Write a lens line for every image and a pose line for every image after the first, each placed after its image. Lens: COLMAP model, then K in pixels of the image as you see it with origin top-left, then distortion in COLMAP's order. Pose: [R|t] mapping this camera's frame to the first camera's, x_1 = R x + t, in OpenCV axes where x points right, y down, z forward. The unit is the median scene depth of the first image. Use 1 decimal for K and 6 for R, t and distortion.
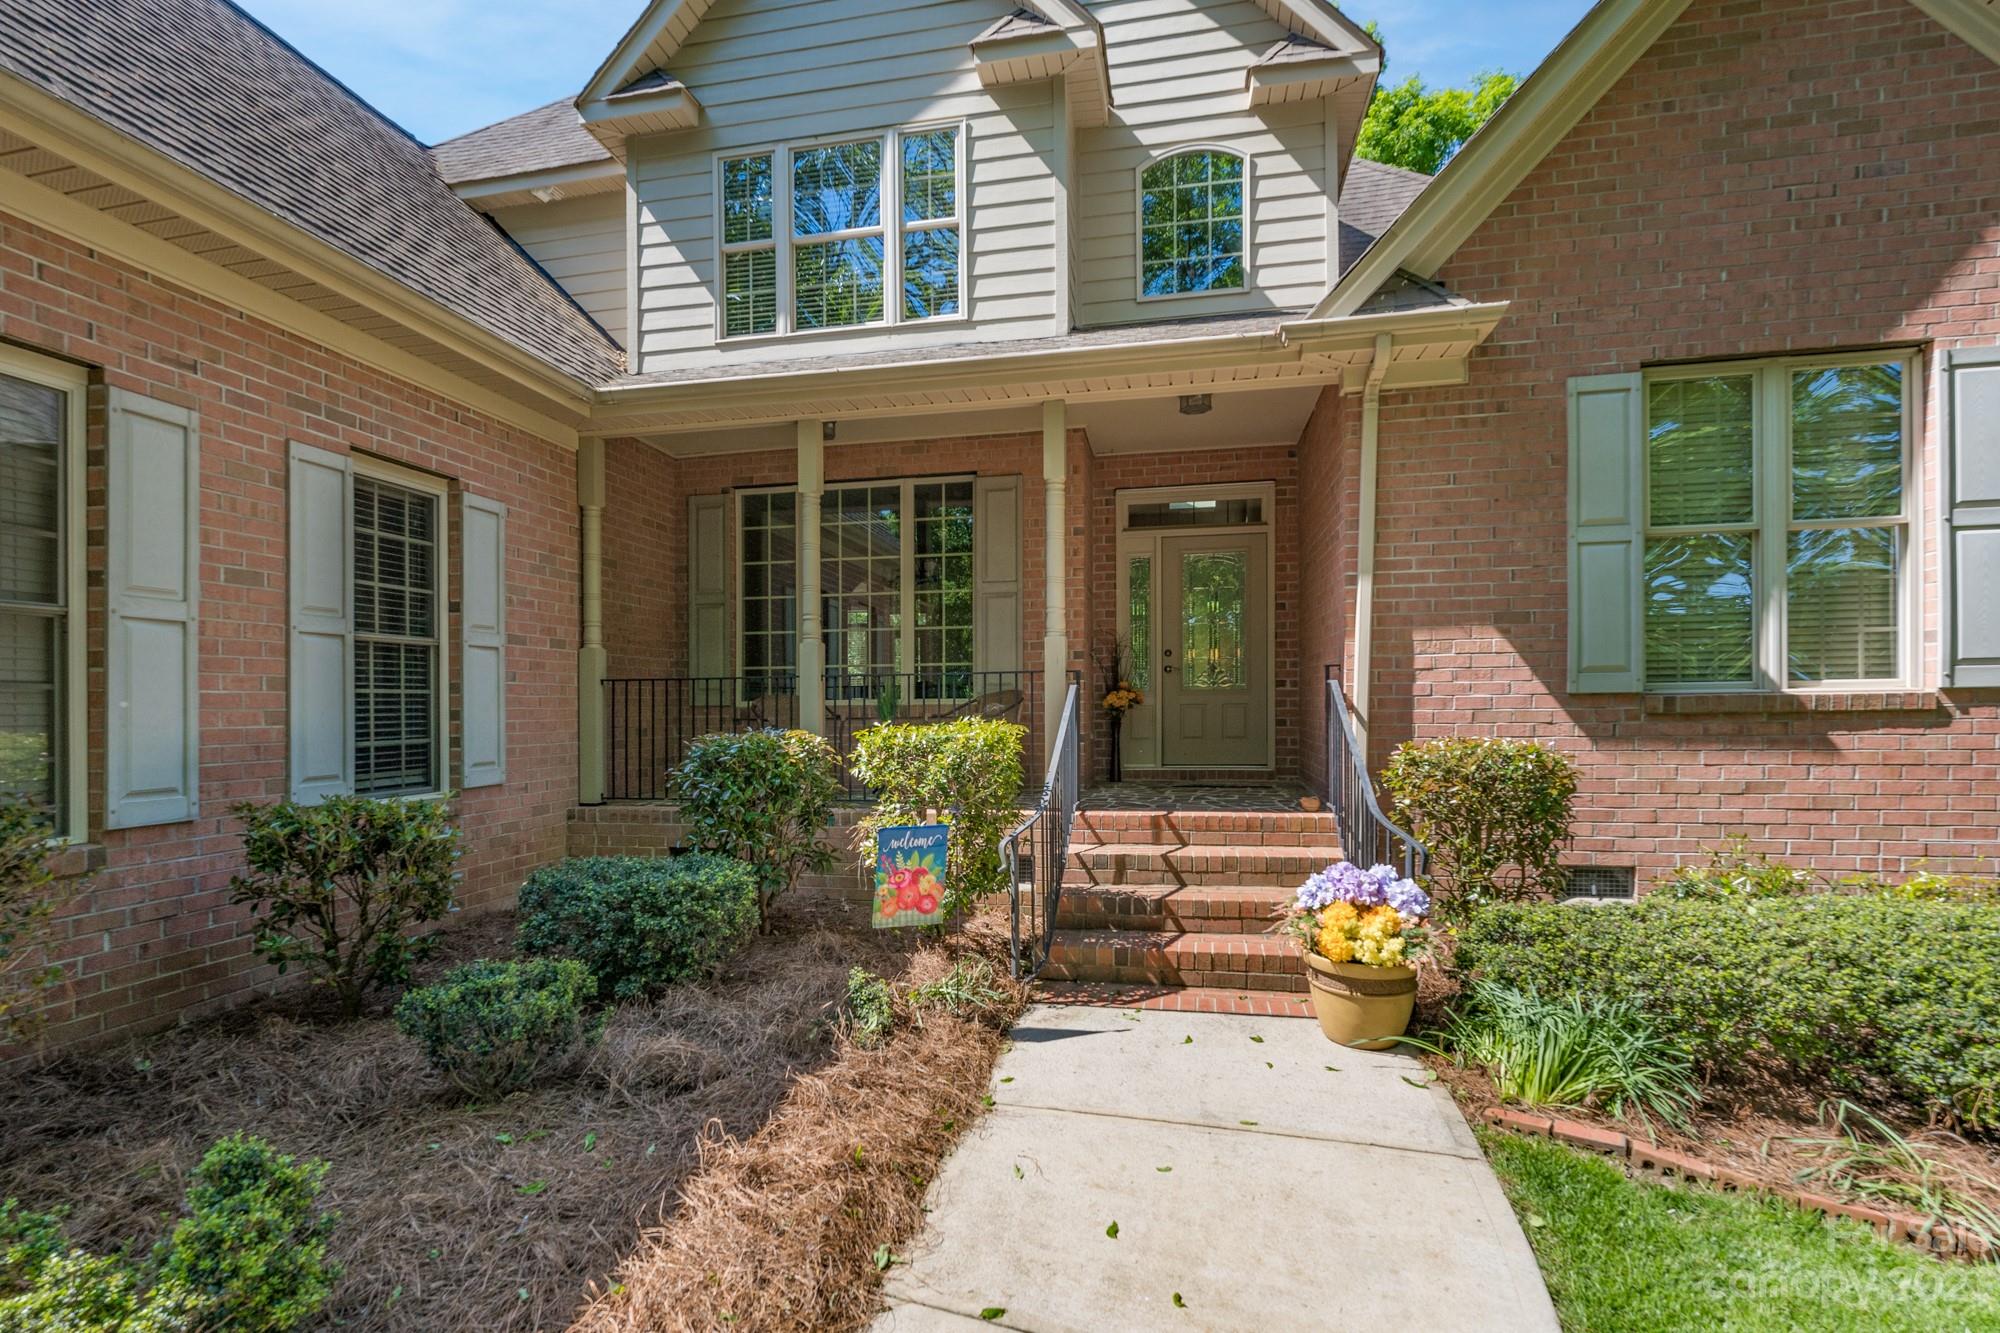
lens RADIAL K [[942.8, 0, 978.2], [0, 942.8, 714.1], [0, 0, 1]] dist [-0.001298, -0.000272]
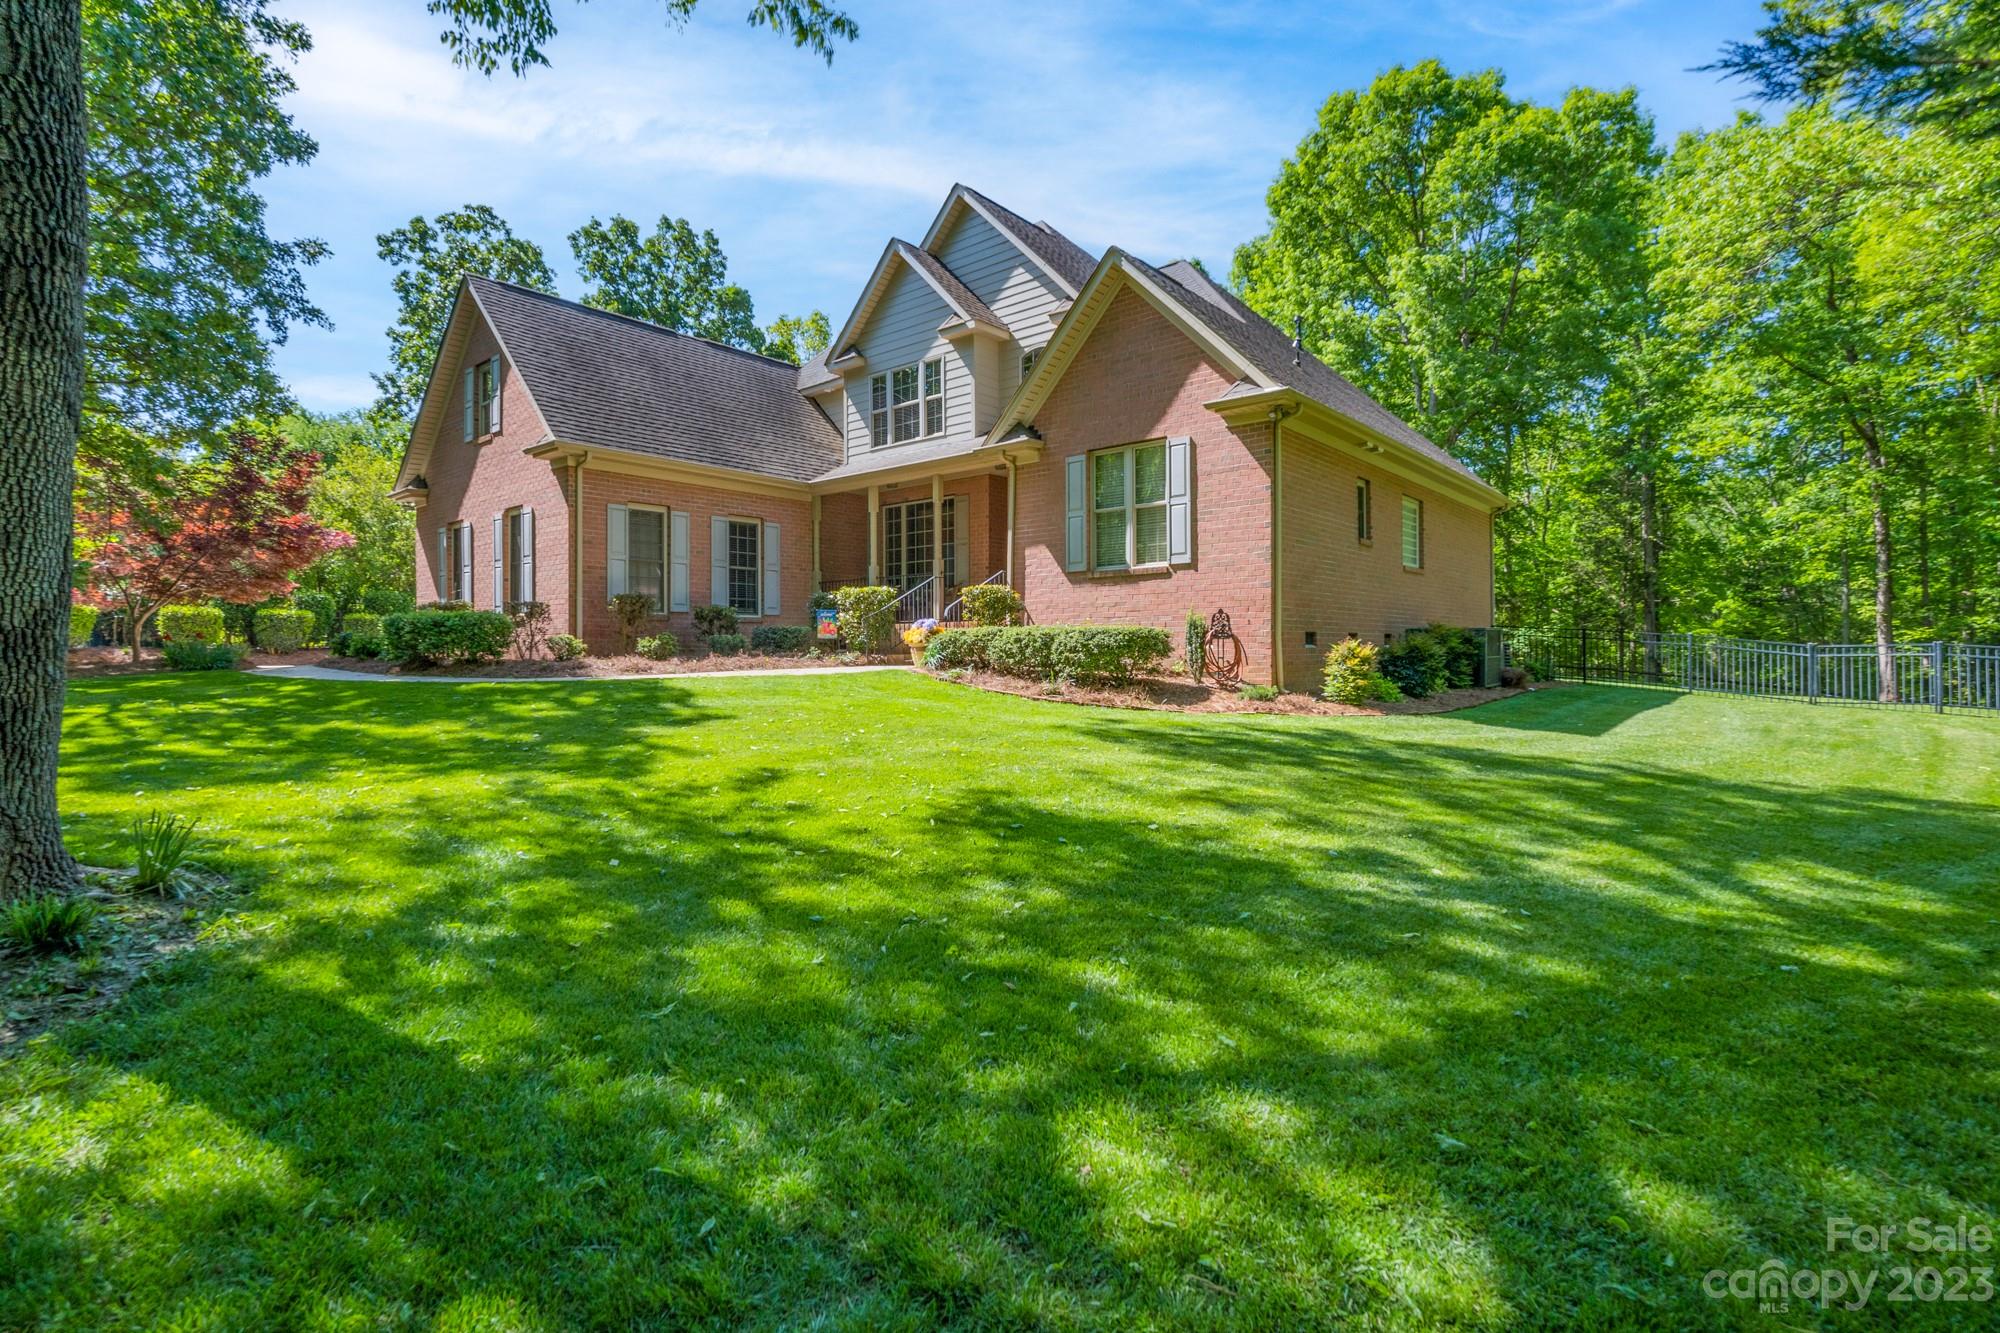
lens RADIAL K [[942.8, 0, 995.5], [0, 942.8, 659.6], [0, 0, 1]] dist [-0.001298, -0.000272]
pose [[0.879329, 0.009073, -0.476127, 1.765519], [-0.011323, 0.999934, -0.001858, 0.242157], [0.476079, 0.007025, 0.879374, -1.522634]]
